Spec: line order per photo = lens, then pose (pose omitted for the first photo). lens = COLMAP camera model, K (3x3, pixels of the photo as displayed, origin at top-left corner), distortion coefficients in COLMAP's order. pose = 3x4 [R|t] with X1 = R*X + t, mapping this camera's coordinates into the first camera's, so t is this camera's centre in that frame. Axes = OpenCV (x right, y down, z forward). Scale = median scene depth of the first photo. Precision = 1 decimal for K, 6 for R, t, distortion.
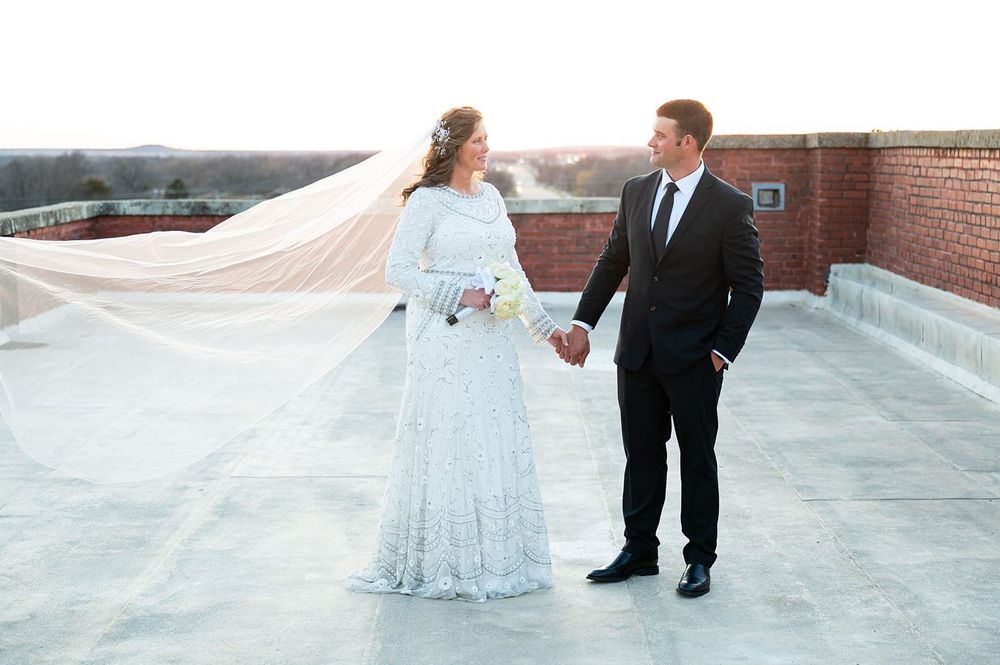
lens RADIAL K [[1555.7, 0, 500.0], [0, 1555.7, 332.5], [0, 0, 1]] dist [0.014914, -0.052829]
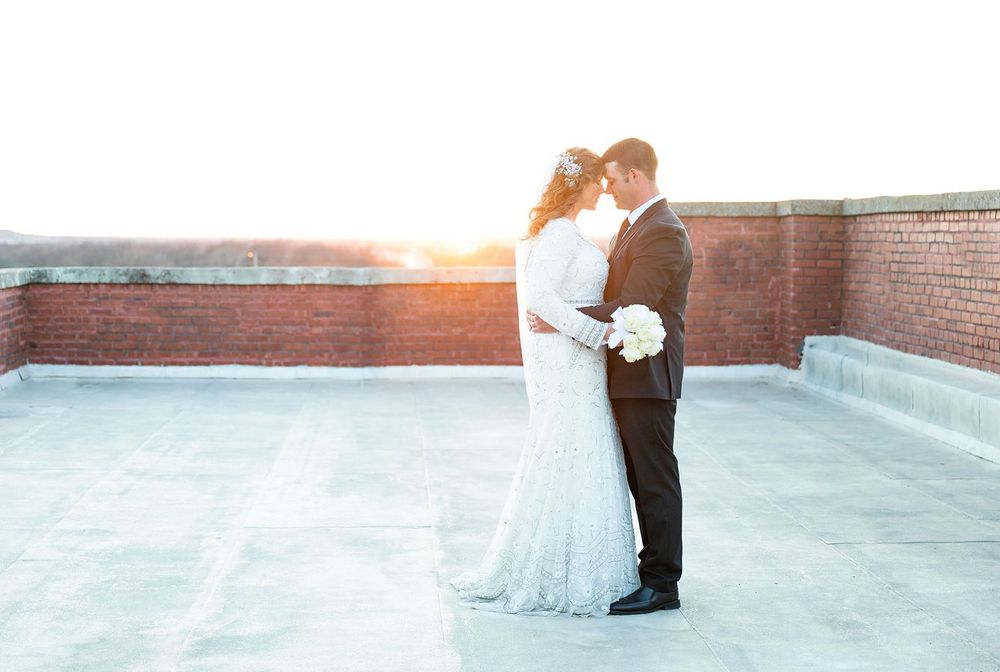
lens RADIAL K [[1712.0, 0, 500.0], [0, 1712.0, 336.0], [0, 0, 1]] dist [0.030128, -0.075948]
pose [[0.998491, 0.001867, 0.054881, -0.042608], [0.001250, 0.998390, -0.056700, 0.020160], [-0.054898, 0.056683, 0.996882, -0.053326]]
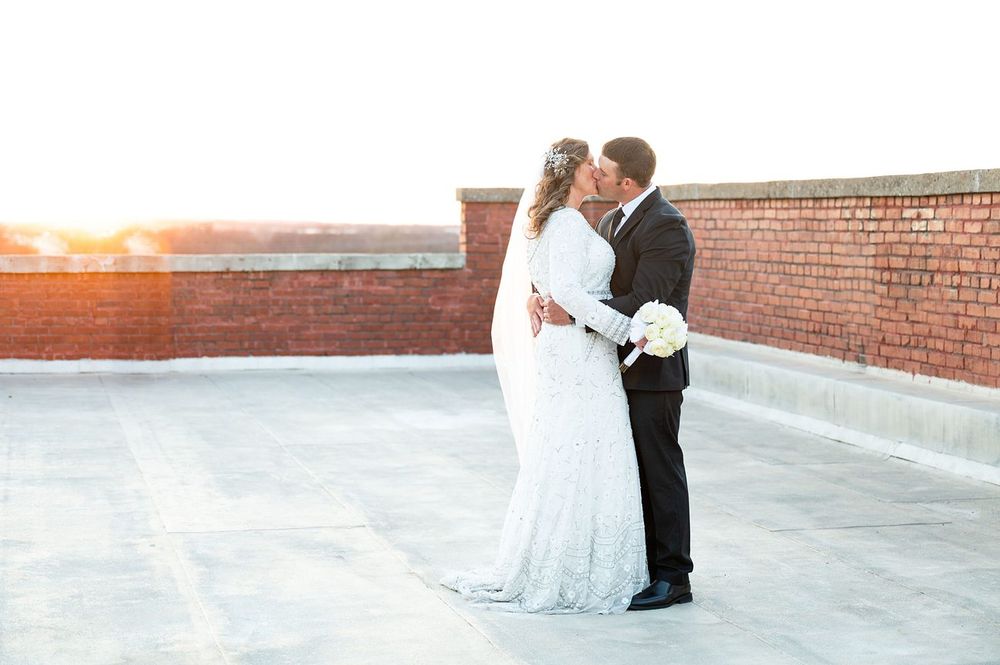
lens RADIAL K [[1747.3, 0, 500.0], [0, 1747.3, 332.5], [0, 0, 1]] dist [0.017723, 0.015957]
pose [[0.971782, -0.008477, 0.235730, -0.134018], [0.020583, 0.998590, -0.048940, 0.017209], [-0.234983, 0.052411, 0.970586, -0.035439]]
